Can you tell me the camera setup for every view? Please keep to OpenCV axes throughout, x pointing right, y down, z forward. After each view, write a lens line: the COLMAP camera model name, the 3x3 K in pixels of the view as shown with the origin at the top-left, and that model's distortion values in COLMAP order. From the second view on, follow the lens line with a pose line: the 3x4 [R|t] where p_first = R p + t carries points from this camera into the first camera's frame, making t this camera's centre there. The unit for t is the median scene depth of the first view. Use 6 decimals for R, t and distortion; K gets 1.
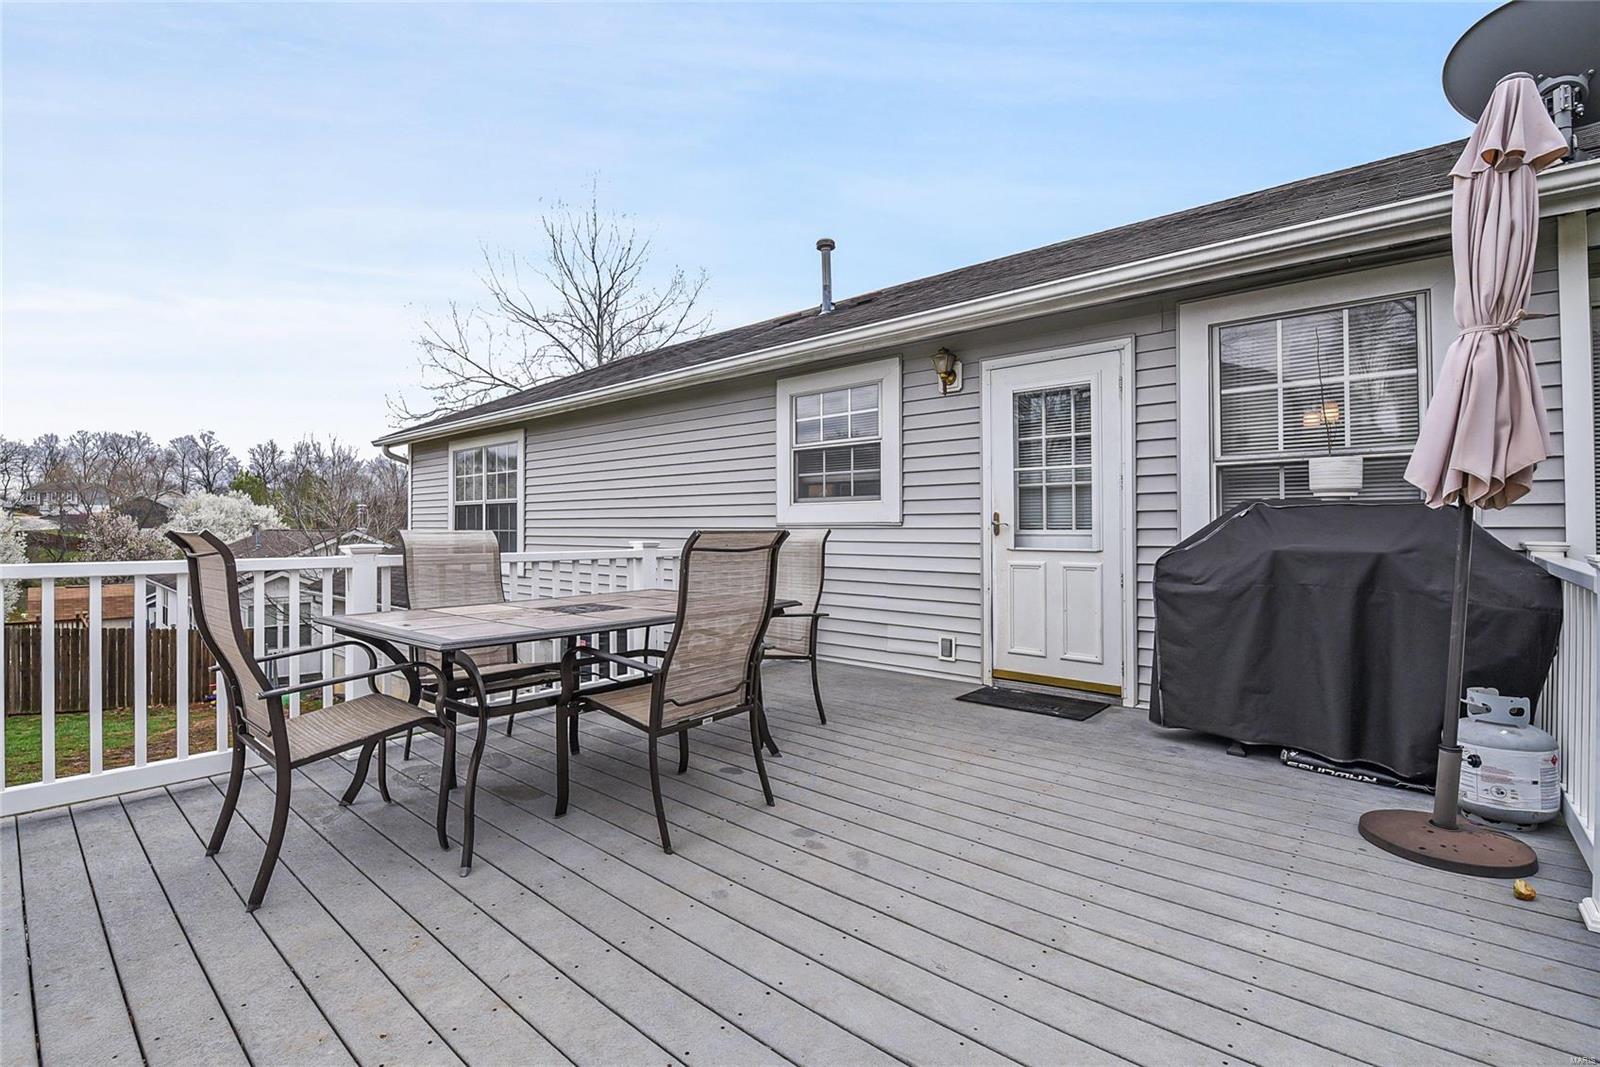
lens RADIAL K [[713.1, 0, 797.1], [0, 713.1, 538.6], [0, 0, 1]] dist [0.001363, -0.013792]
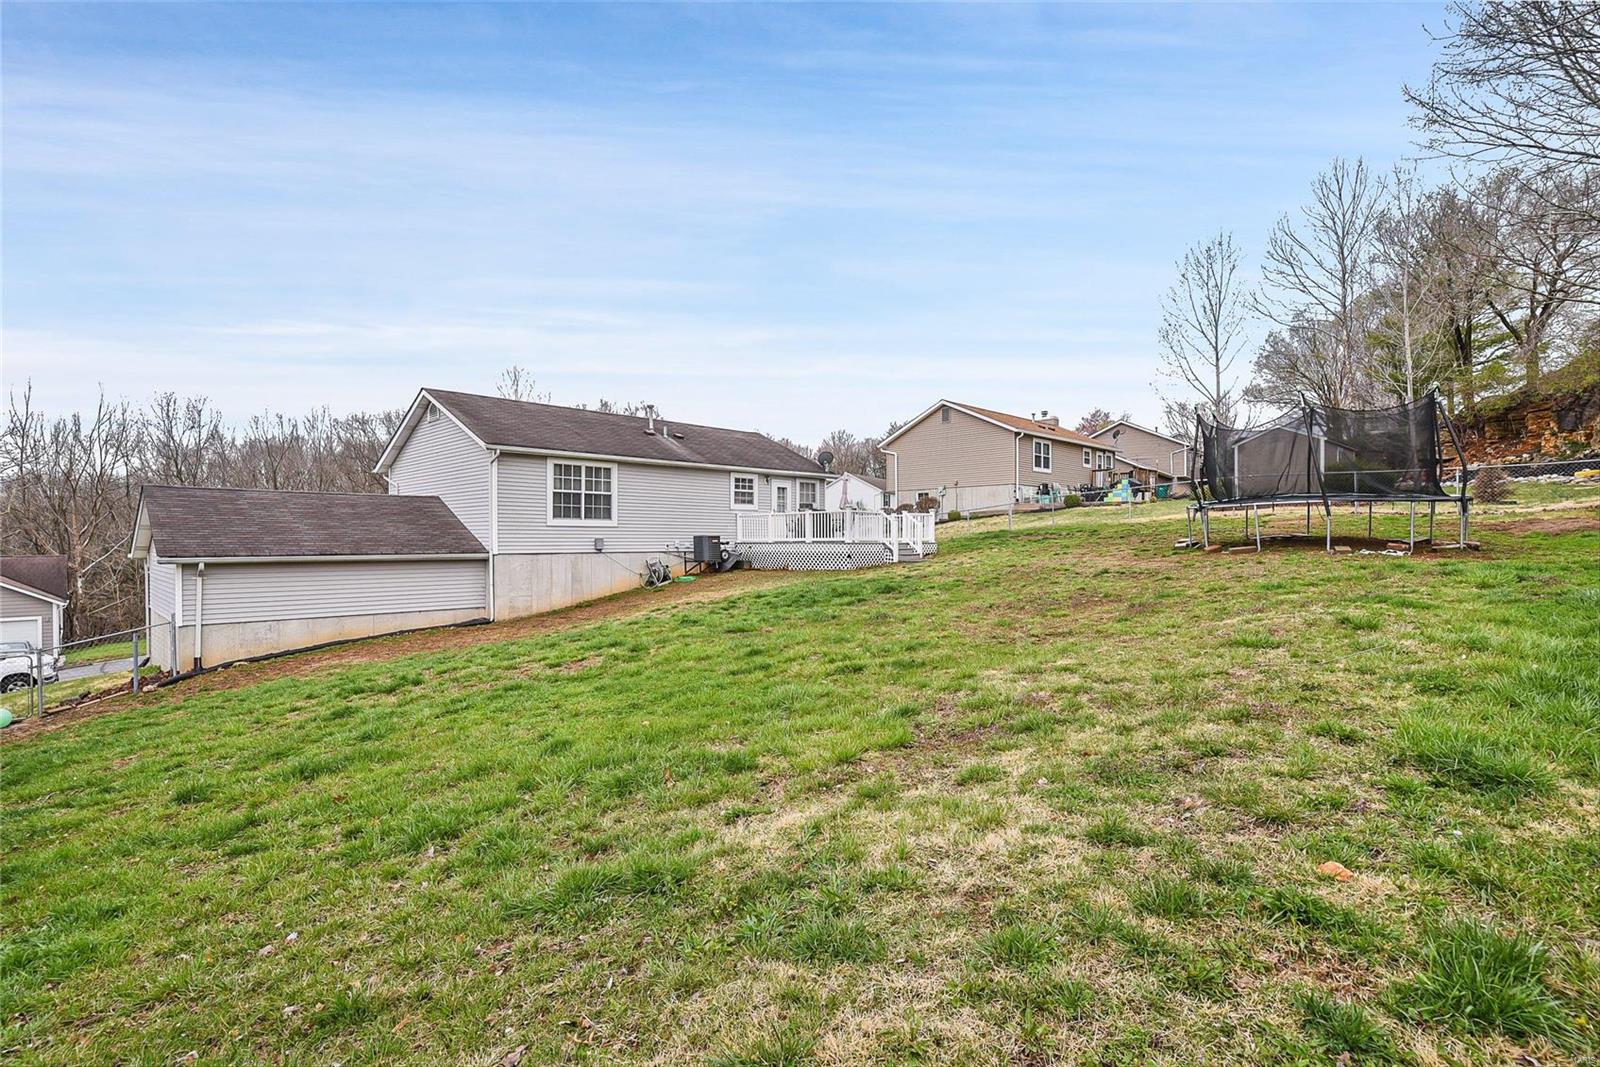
lens RADIAL K [[746.5, 0, 801.9], [0, 746.5, 537.2], [0, 0, 1]] dist [-0.010915, -0.007702]
pose [[0.080143, 0.002677, 0.996780, -5.066856], [0.015257, 0.999876, -0.003912, 0.190868], [-0.996667, 0.015521, 0.080092, 0.376345]]
